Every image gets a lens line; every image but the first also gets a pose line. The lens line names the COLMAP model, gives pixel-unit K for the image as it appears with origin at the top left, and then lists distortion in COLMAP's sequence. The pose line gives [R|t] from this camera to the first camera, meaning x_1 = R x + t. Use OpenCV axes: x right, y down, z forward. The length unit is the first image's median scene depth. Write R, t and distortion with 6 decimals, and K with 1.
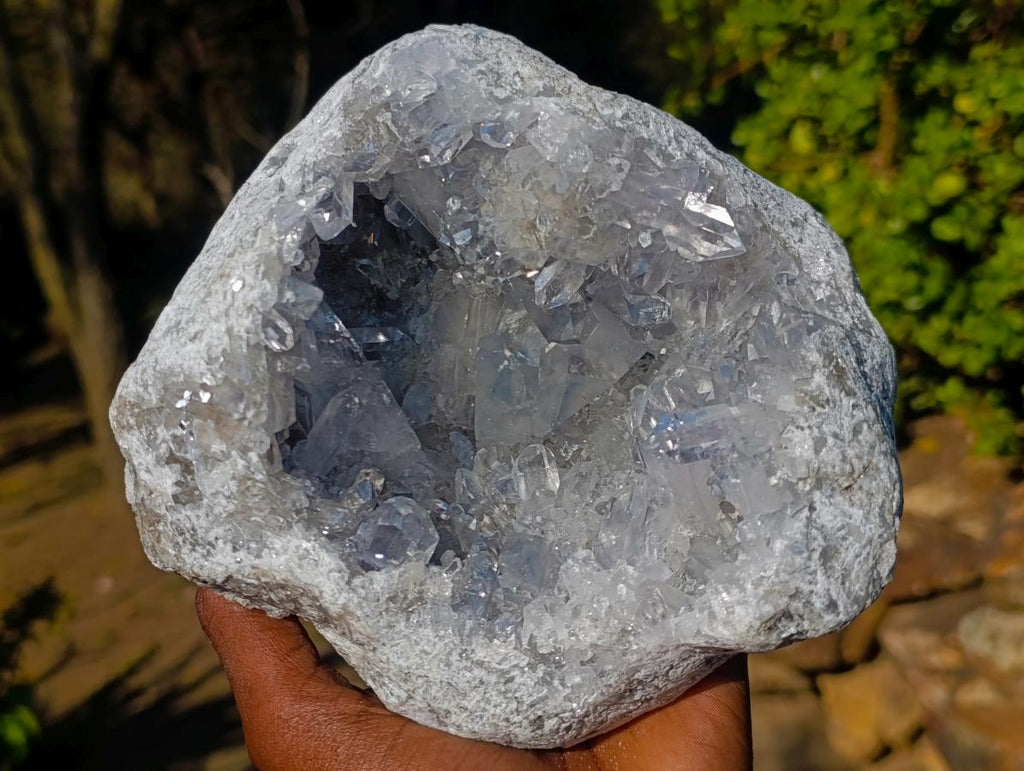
lens RADIAL K [[1450.0, 0, 512.0], [0, 1450.0, 385.5], [0, 0, 1]] dist [0.109064, -0.031574]
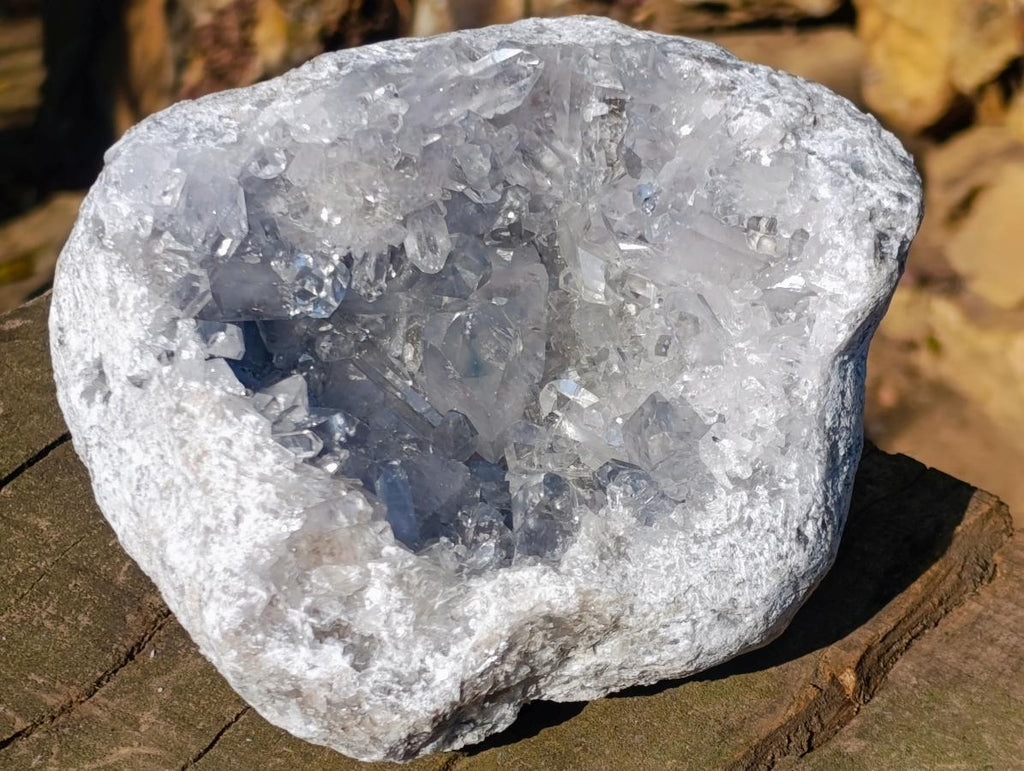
lens RADIAL K [[2728.1, 0, 509.6], [0, 2728.1, 436.4], [0, 0, 1]] dist [0.165884, -0.827694]
pose [[0.628551, -0.695530, 0.348082, -0.651830], [0.753337, 0.655725, -0.050086, 0.139942], [-0.193410, 0.293705, 0.936125, -0.581973]]
